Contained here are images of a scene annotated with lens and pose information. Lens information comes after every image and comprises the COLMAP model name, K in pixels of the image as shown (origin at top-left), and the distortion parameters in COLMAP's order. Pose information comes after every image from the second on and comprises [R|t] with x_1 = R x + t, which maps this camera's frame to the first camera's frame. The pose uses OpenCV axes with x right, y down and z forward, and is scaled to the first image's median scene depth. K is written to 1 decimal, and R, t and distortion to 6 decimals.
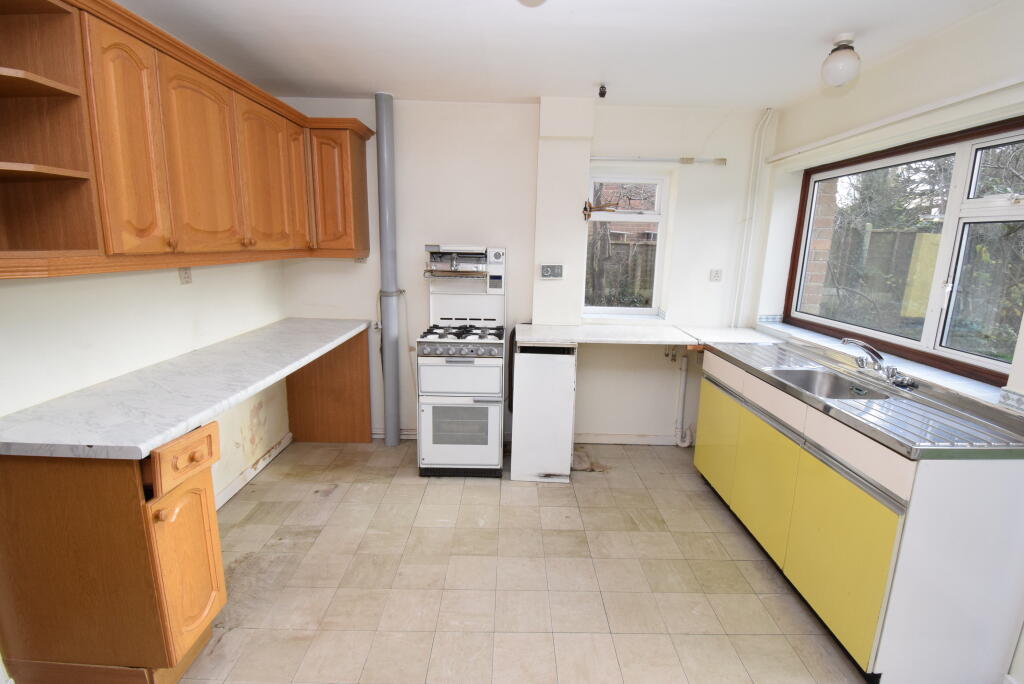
lens RADIAL K [[463.7, 0, 513.2], [0, 463.7, 342.3], [0, 0, 1]] dist [-0.020542, -0.003636]
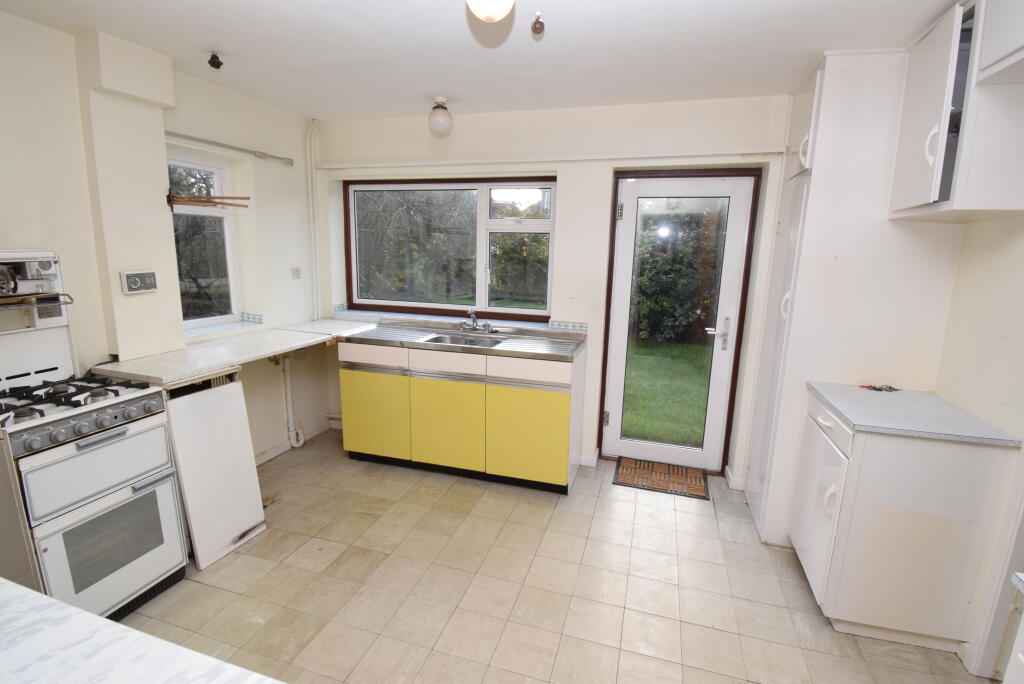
lens RADIAL K [[463.7, 0, 516.9], [0, 463.7, 340.5], [0, 0, 1]] dist [-0.020542, -0.003636]
pose [[0.300381, -0.196420, 0.933376, -0.460058], [0.178247, 0.972887, 0.147371, -0.072183], [-0.937016, 0.122104, 0.327248, 0.258785]]
